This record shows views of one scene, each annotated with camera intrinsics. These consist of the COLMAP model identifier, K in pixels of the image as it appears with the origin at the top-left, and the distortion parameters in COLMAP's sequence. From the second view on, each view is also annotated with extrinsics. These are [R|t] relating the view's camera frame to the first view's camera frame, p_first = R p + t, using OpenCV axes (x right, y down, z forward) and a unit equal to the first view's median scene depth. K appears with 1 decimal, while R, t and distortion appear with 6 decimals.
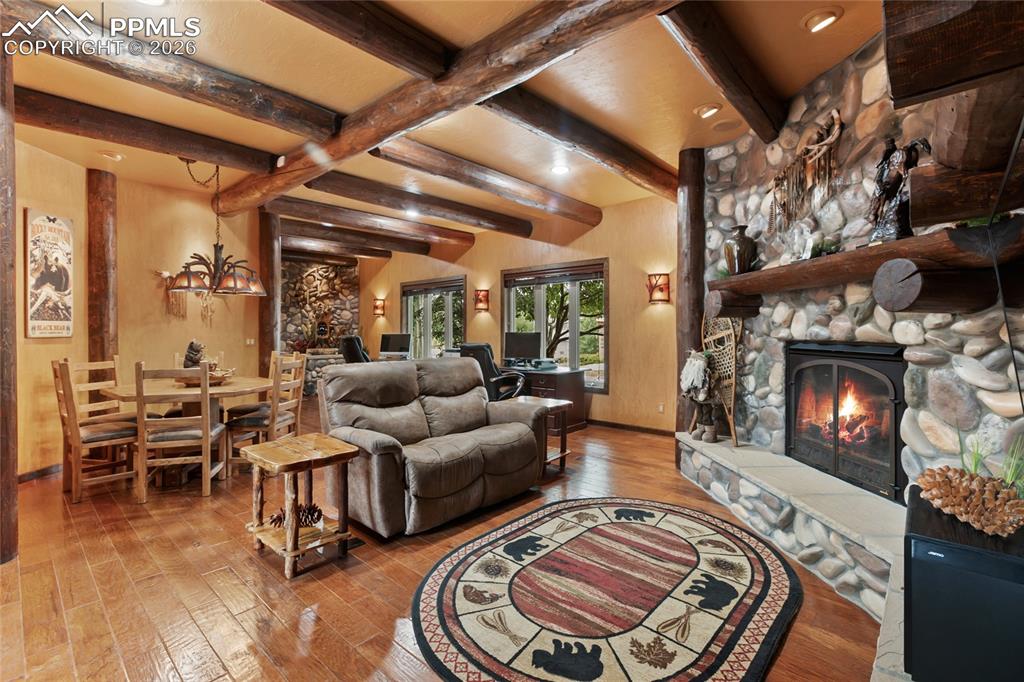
lens RADIAL K [[464.3, 0, 516.5], [0, 464.3, 335.5], [0, 0, 1]] dist [-0.001974, -0.000077]
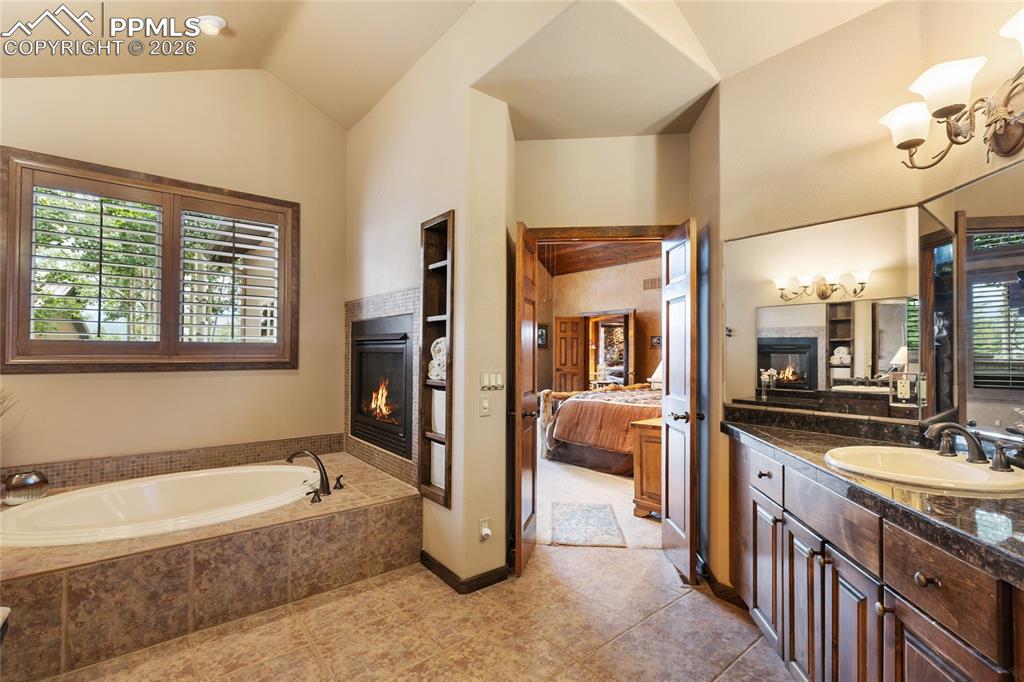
lens RADIAL K [[464.3, 0, 516.2], [0, 464.3, 344.8], [0, 0, 1]] dist [-0.001974, -0.000077]
pose [[0.778766, -0.001629, -0.627312, 1.868812], [-0.016973, 0.999576, -0.023666, -0.036173], [0.627085, 0.029078, 0.778408, -3.319795]]
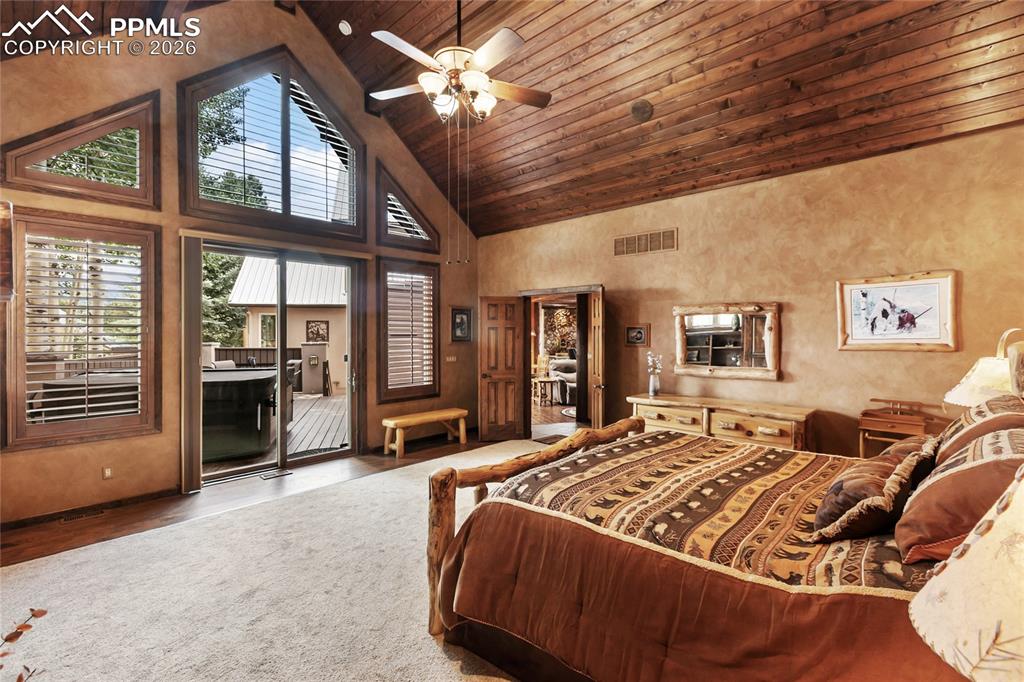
lens RADIAL K [[464.3, 0, 508.7], [0, 464.3, 336.8], [0, 0, 1]] dist [-0.001974, -0.000077]
pose [[0.848887, 0.010416, -0.528472, 1.294950], [-0.011216, 0.999936, 0.001691, -0.131452], [0.528455, 0.004492, 0.848949, -2.382995]]
